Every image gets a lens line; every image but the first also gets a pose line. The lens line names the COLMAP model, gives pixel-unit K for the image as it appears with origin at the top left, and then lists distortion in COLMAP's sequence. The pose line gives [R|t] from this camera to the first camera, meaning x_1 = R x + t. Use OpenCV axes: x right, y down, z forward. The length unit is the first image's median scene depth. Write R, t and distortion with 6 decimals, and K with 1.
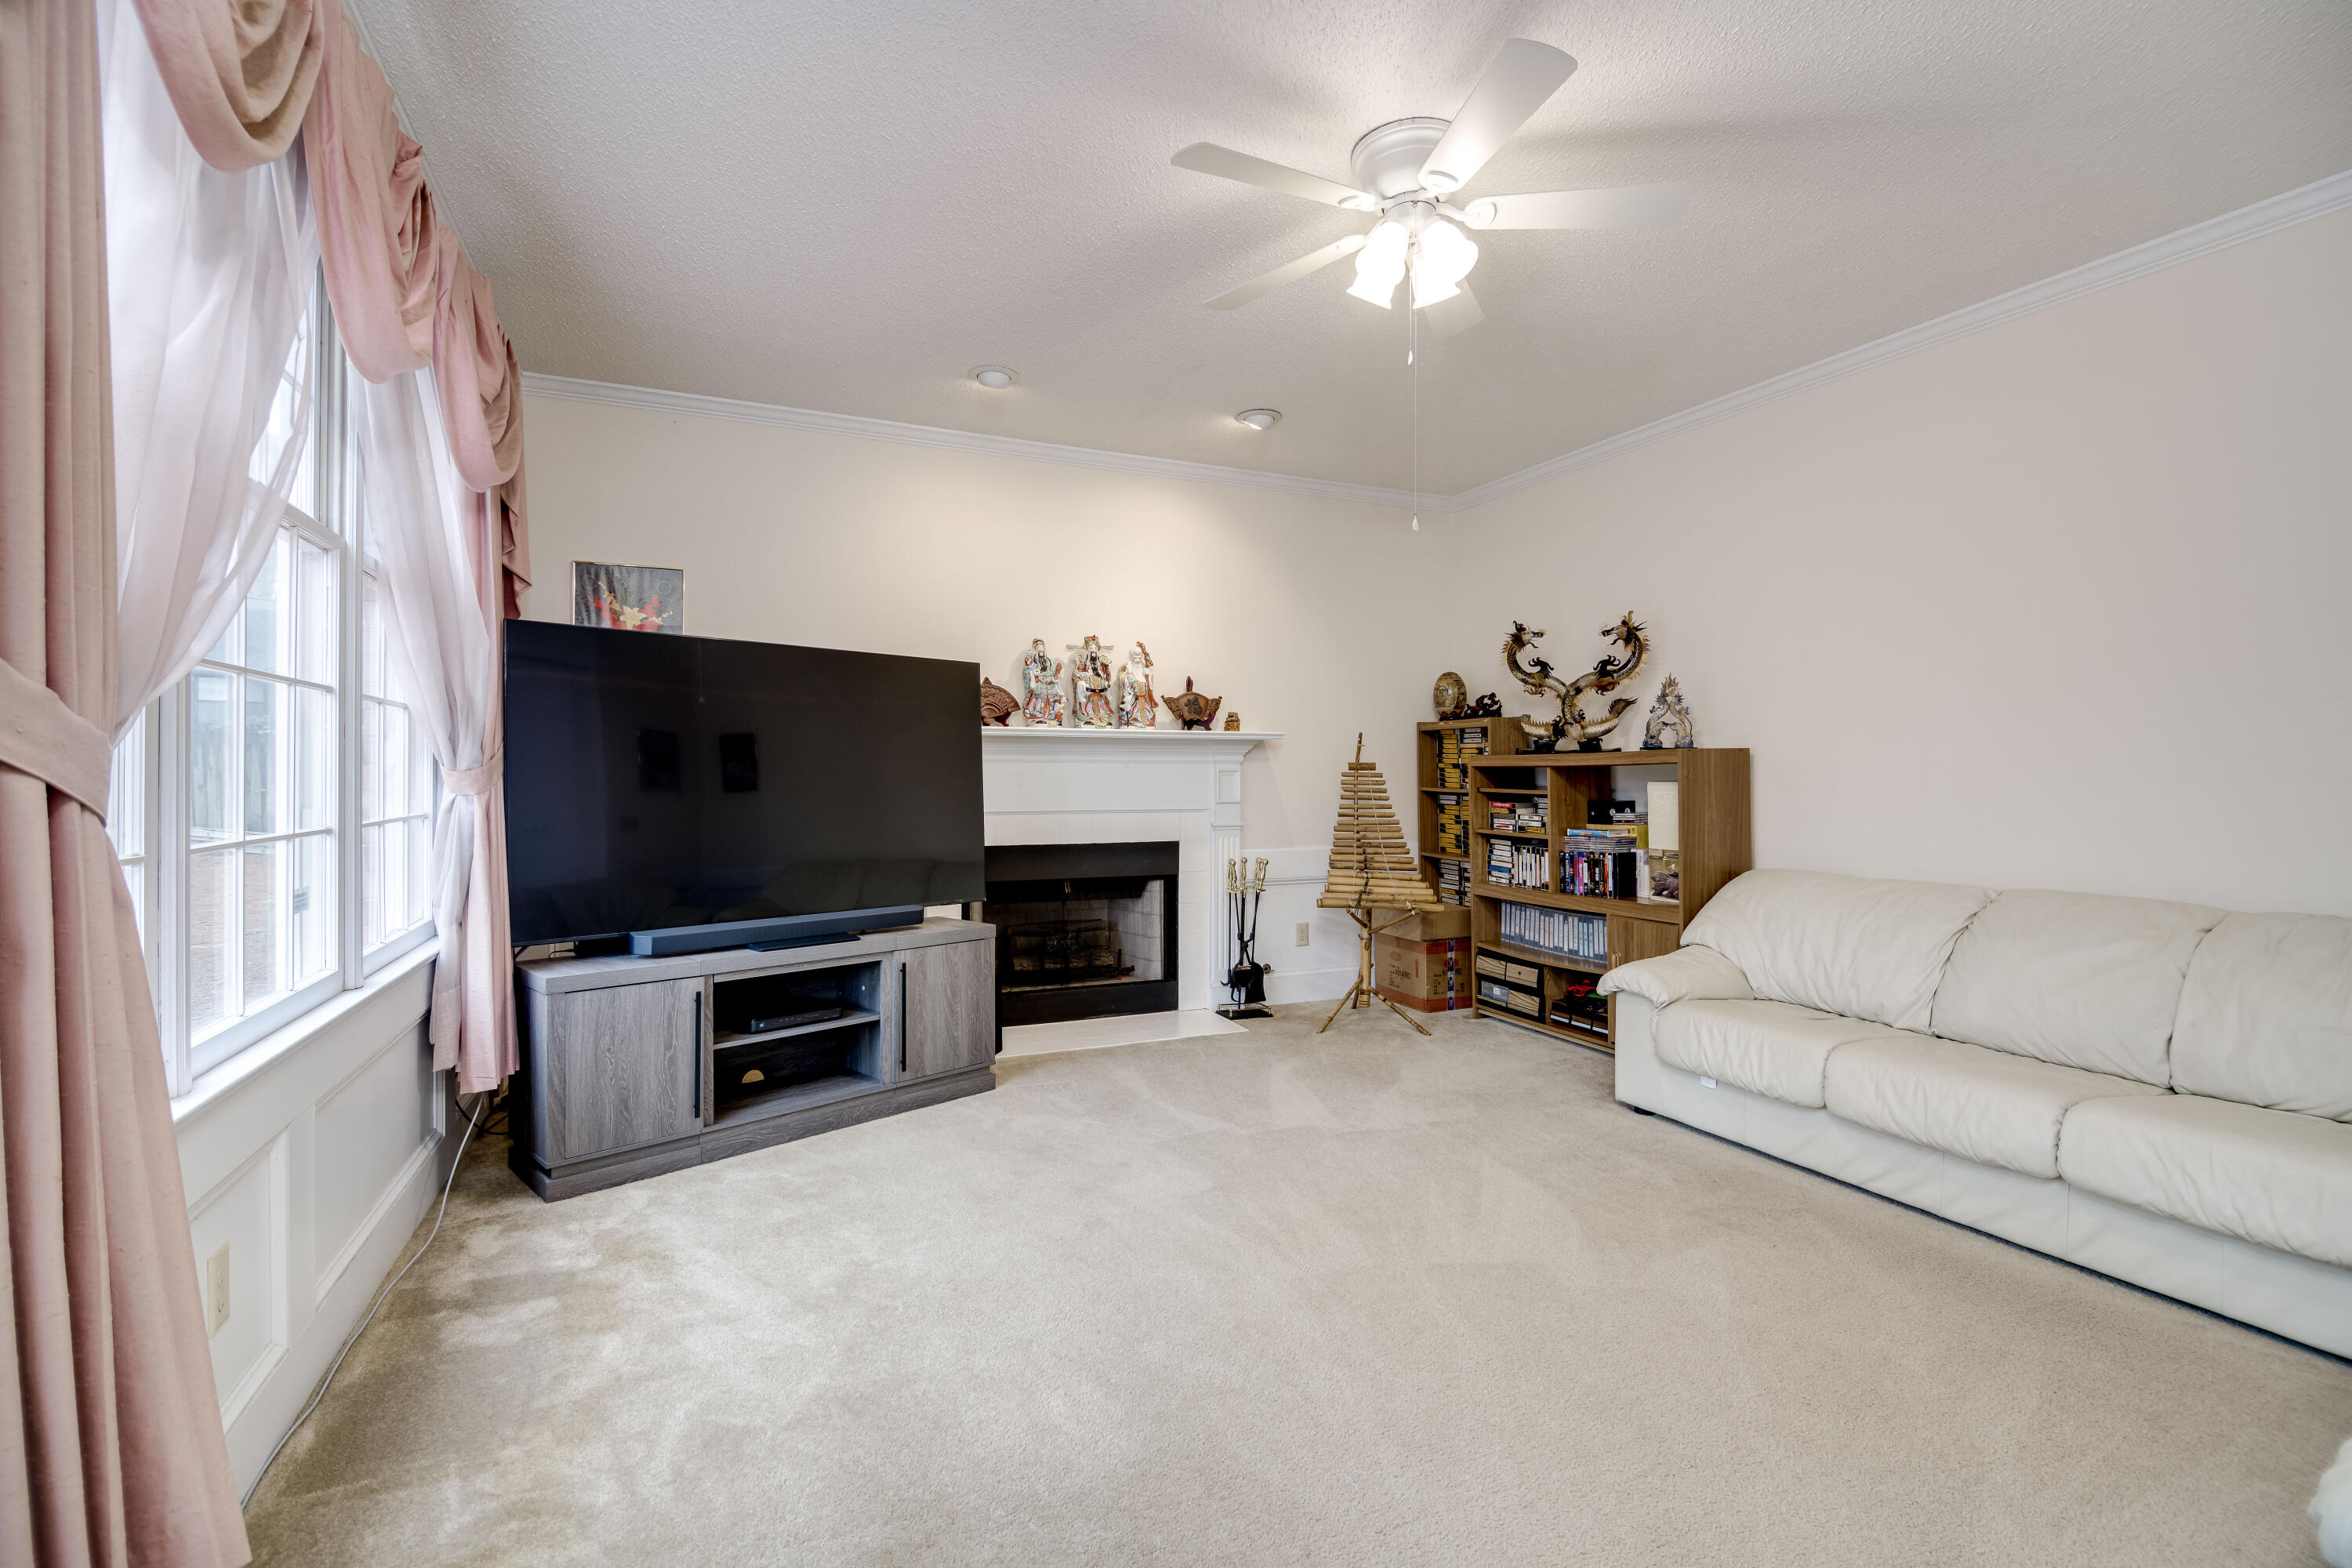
lens RADIAL K [[1073.9, 0, 1173.0], [0, 1073.9, 774.7], [0, 0, 1]] dist [0.001001, -0.002651]
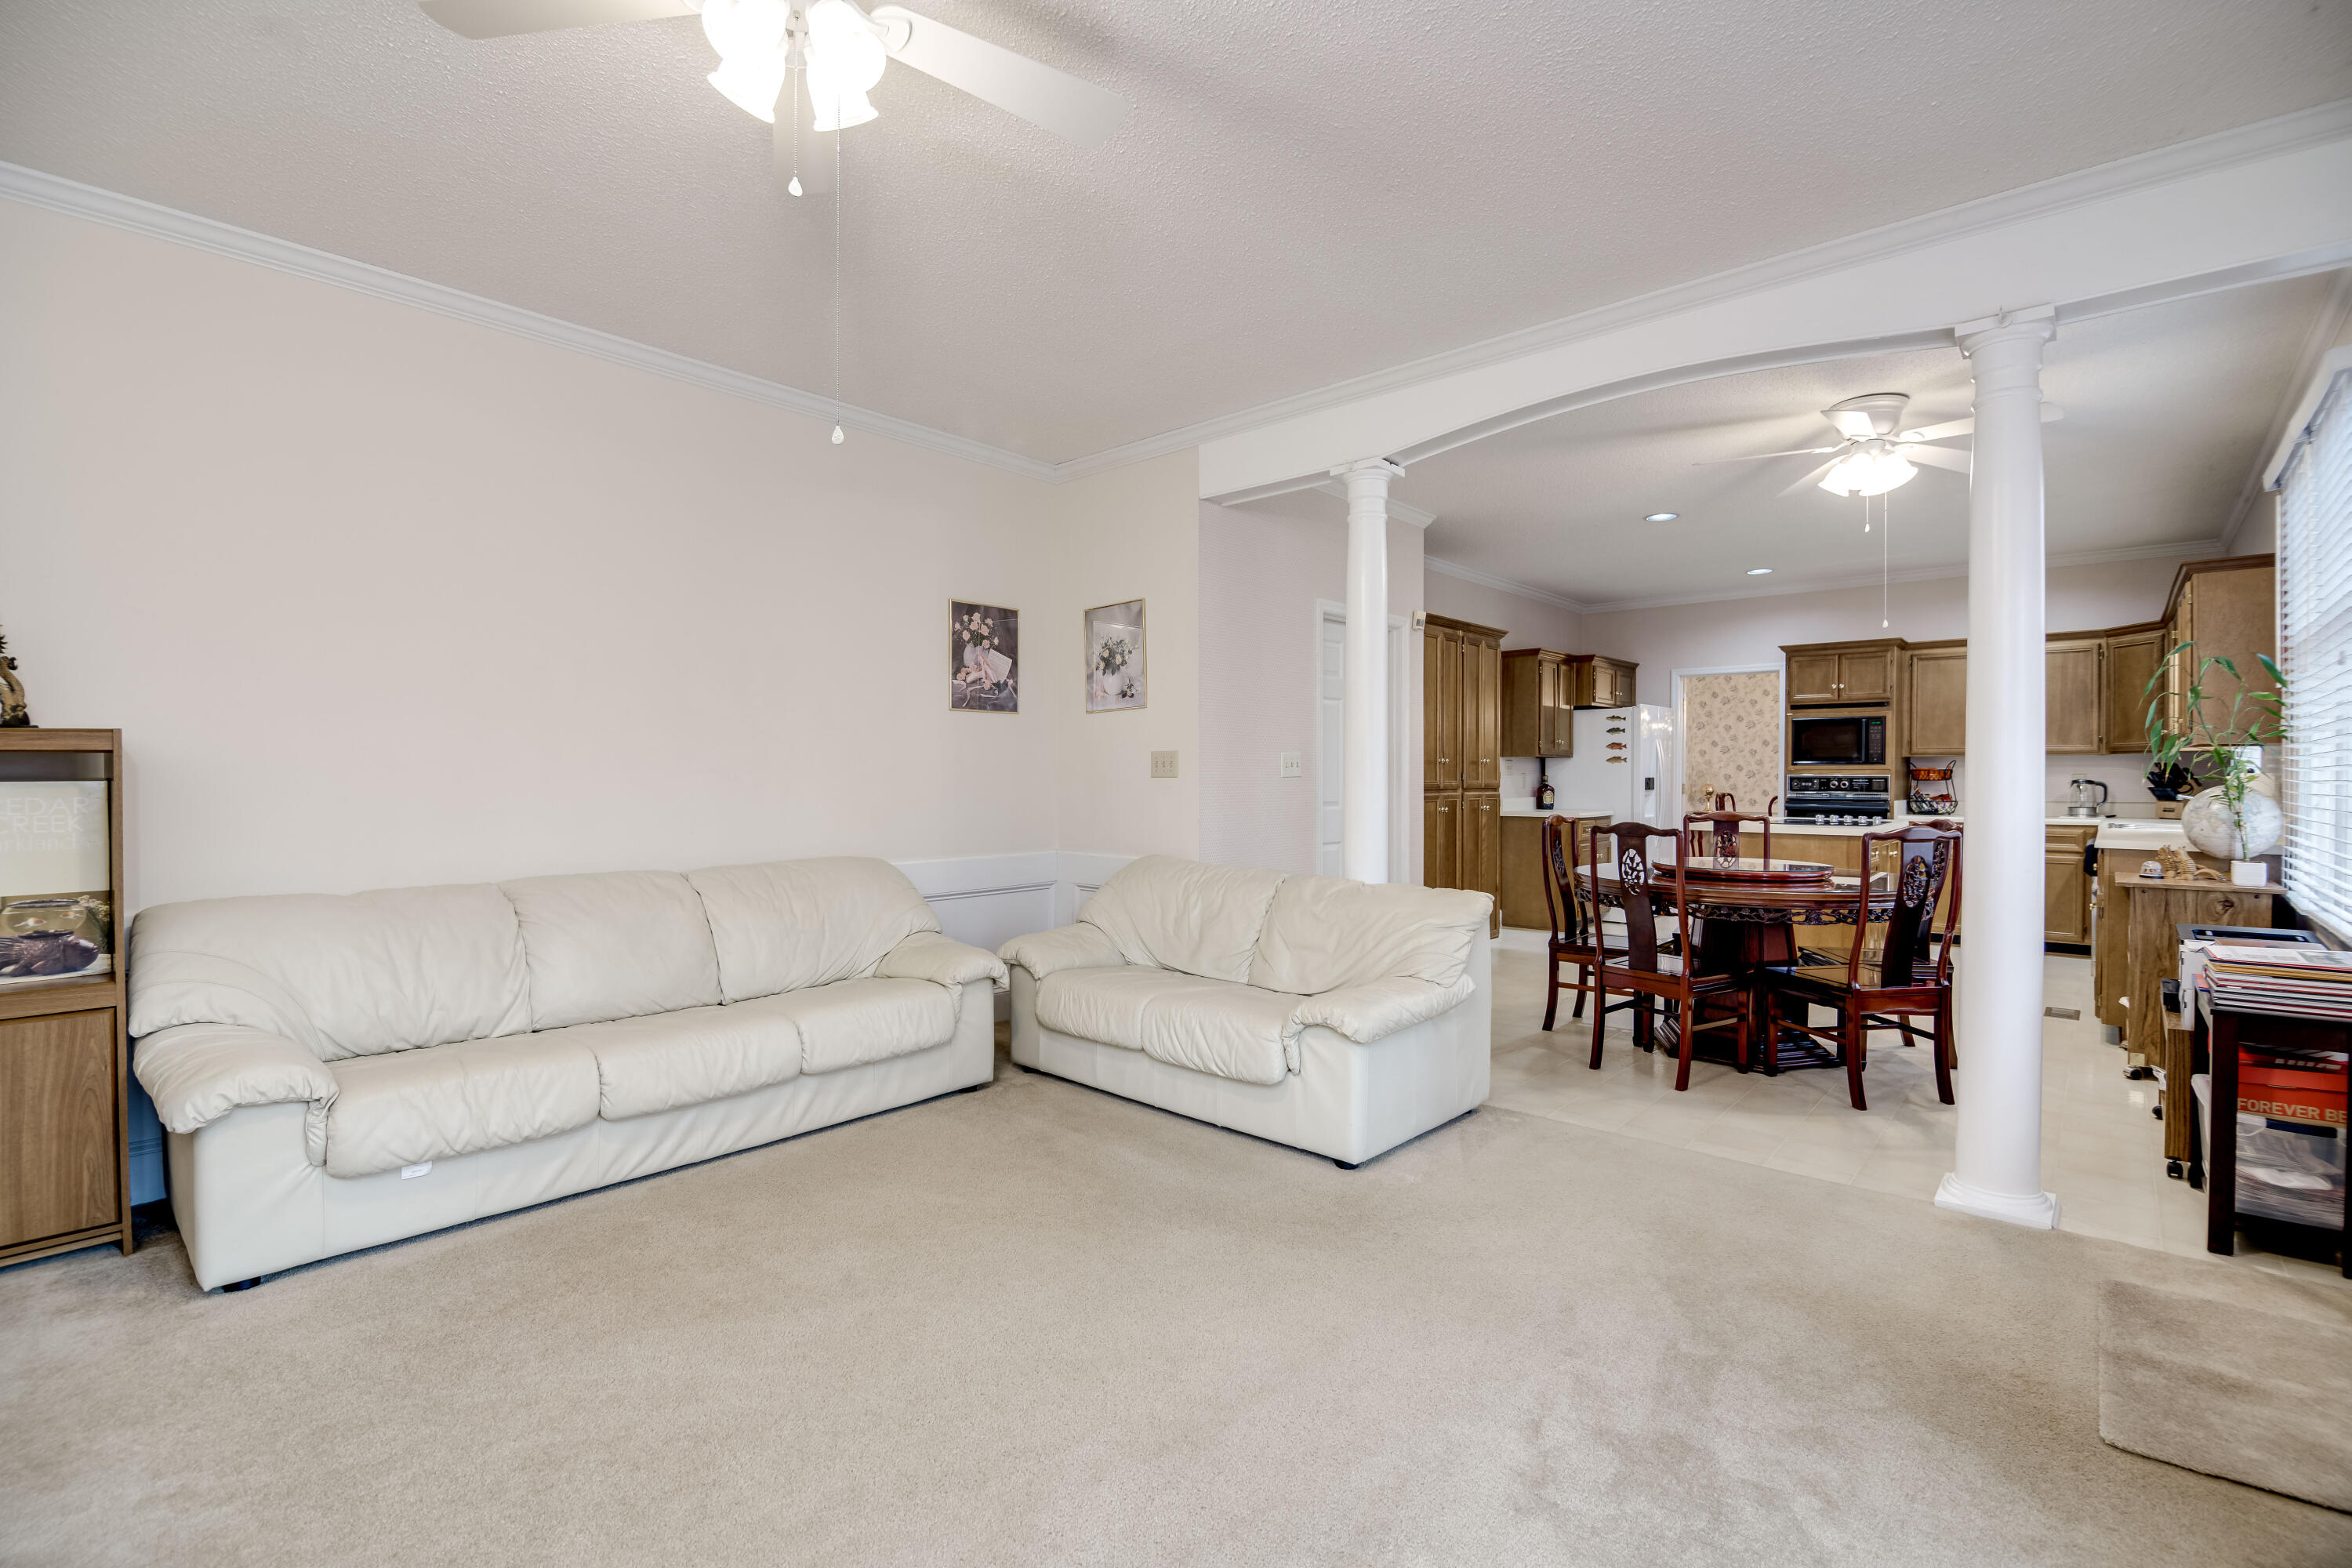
lens RADIAL K [[1073.9, 0, 1182.1], [0, 1073.9, 775.4], [0, 0, 1]] dist [0.001001, -0.002651]
pose [[-0.413773, -0.002632, 0.910376, -1.538149], [-0.000360, 0.999996, 0.002727, 0.011568], [-0.910380, 0.000801, -0.413772, 2.981609]]
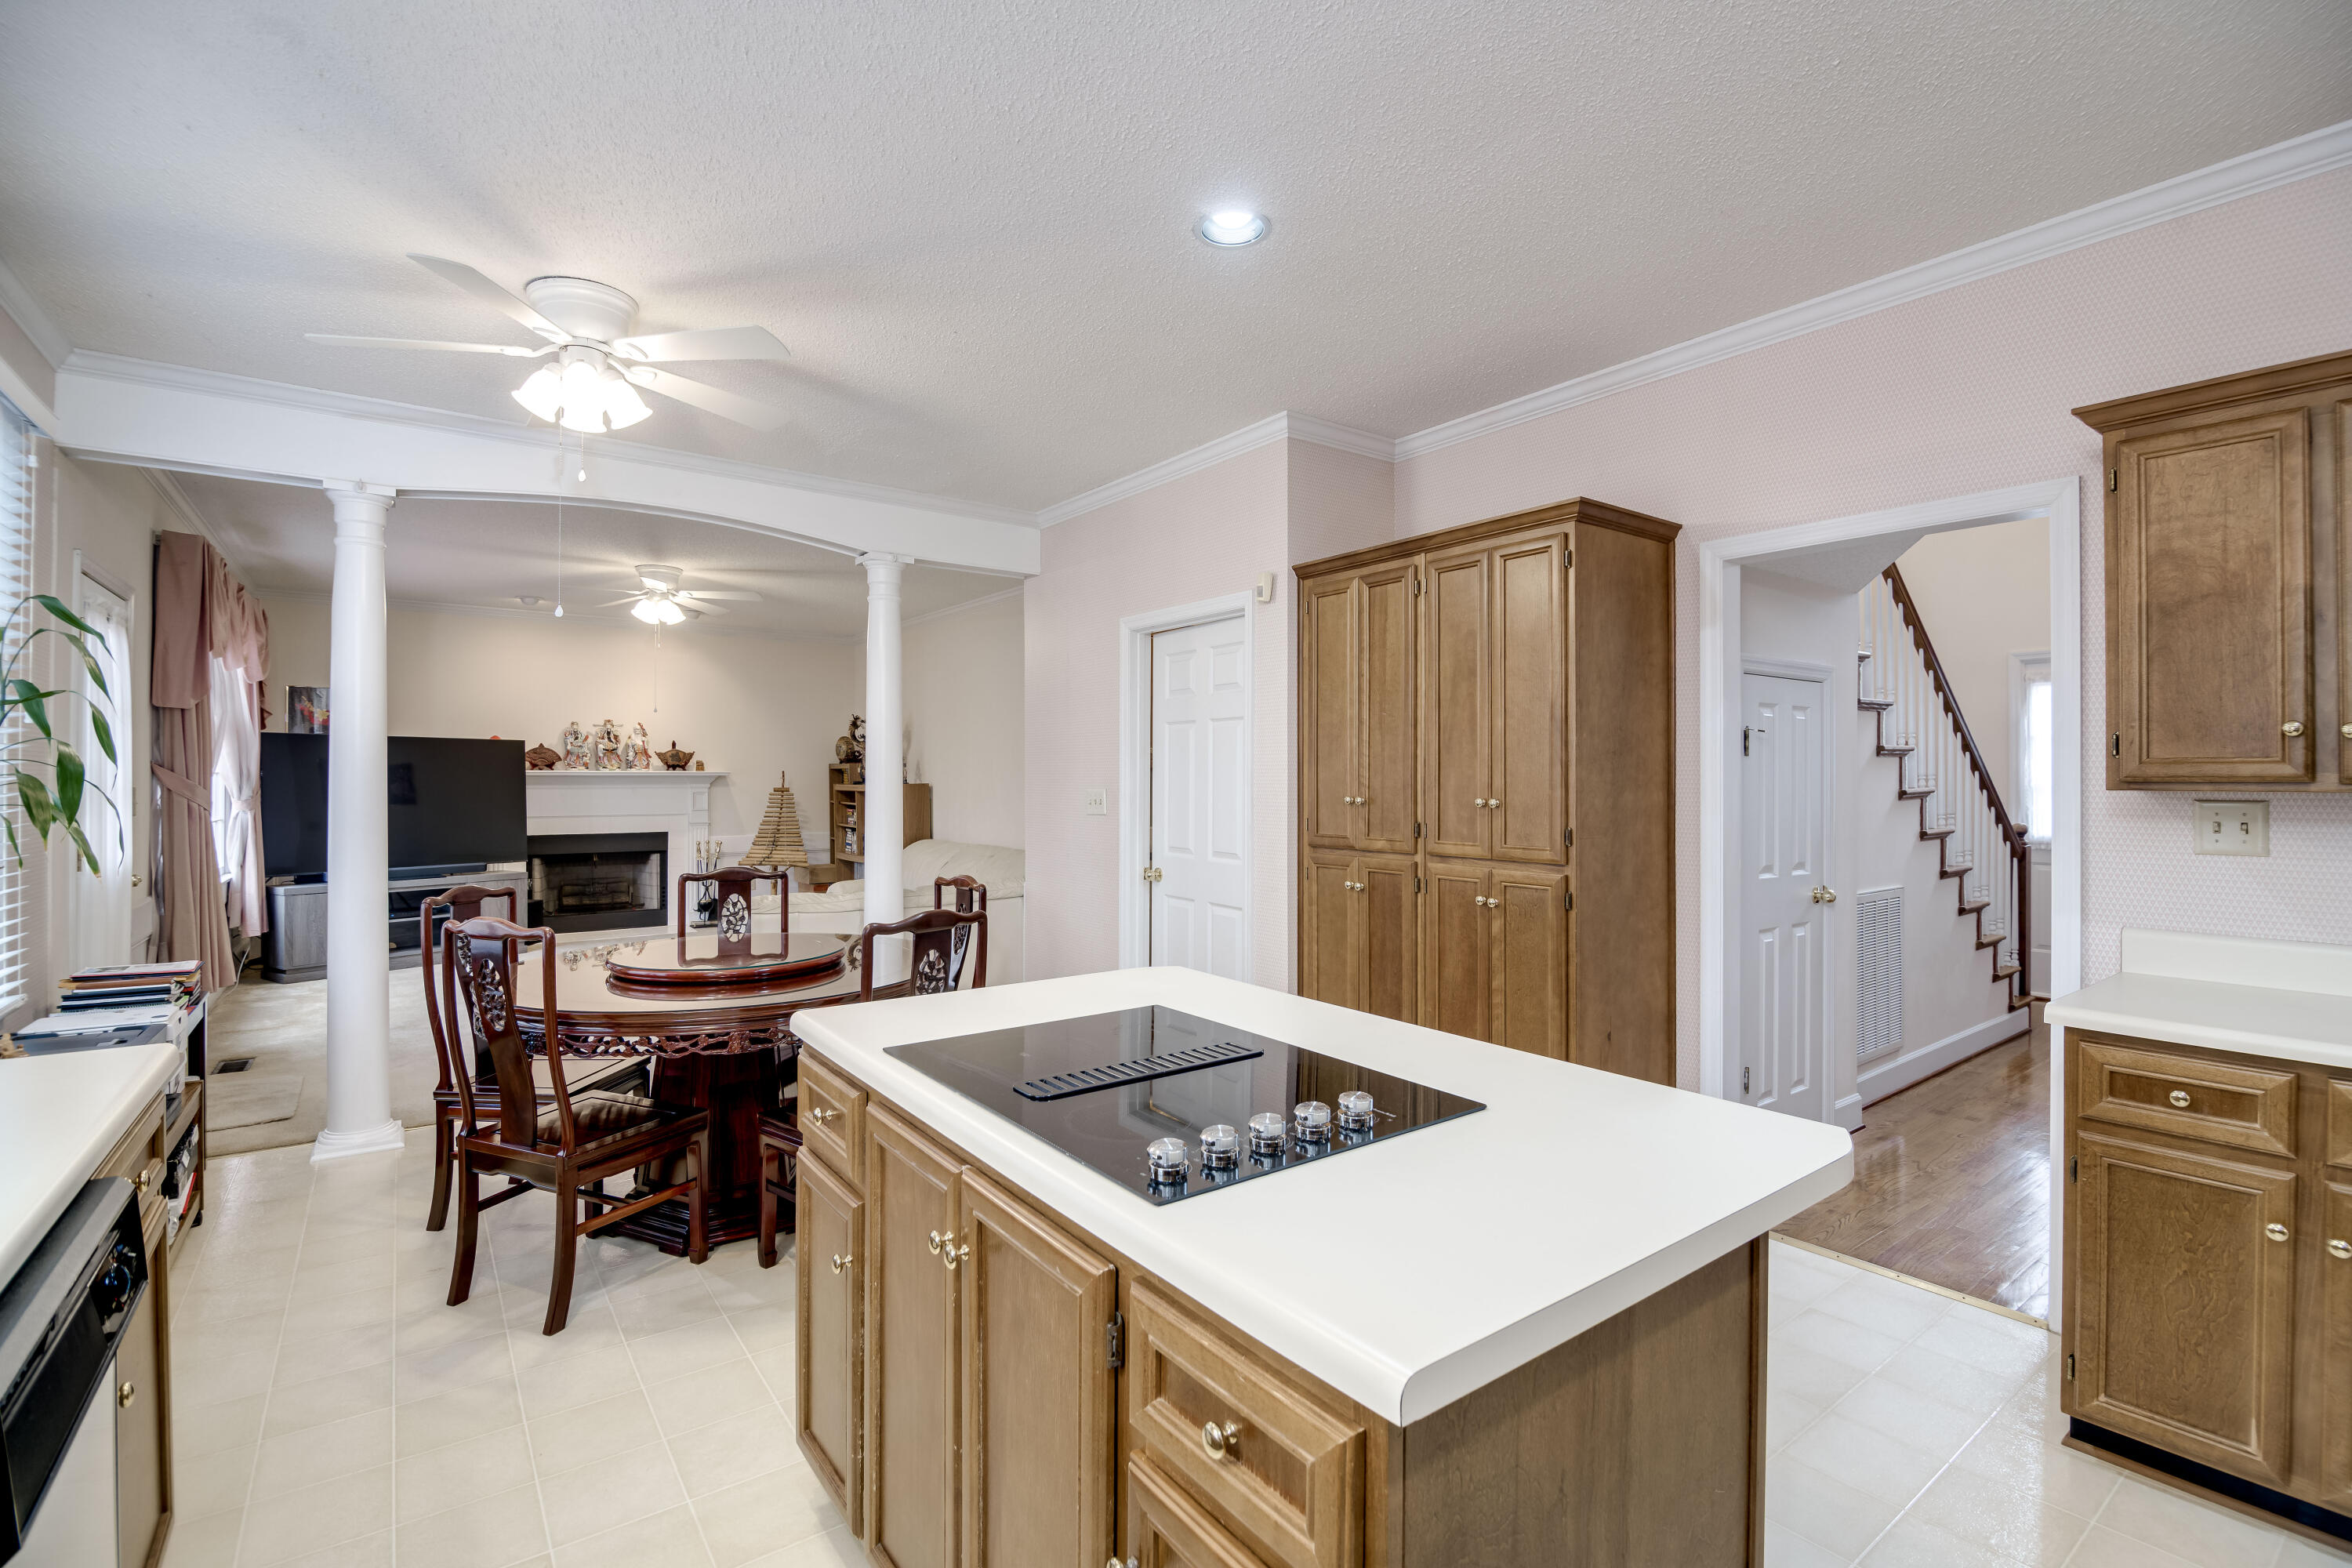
lens RADIAL K [[1073.9, 0, 1176.1], [0, 1073.9, 784.9], [0, 0, 1]] dist [0.001001, -0.002651]
pose [[0.976704, 0.000427, 0.214591, 0.481364], [-0.002504, 0.999953, 0.009407, -0.038491], [-0.214577, -0.009725, 0.976659, -1.003484]]
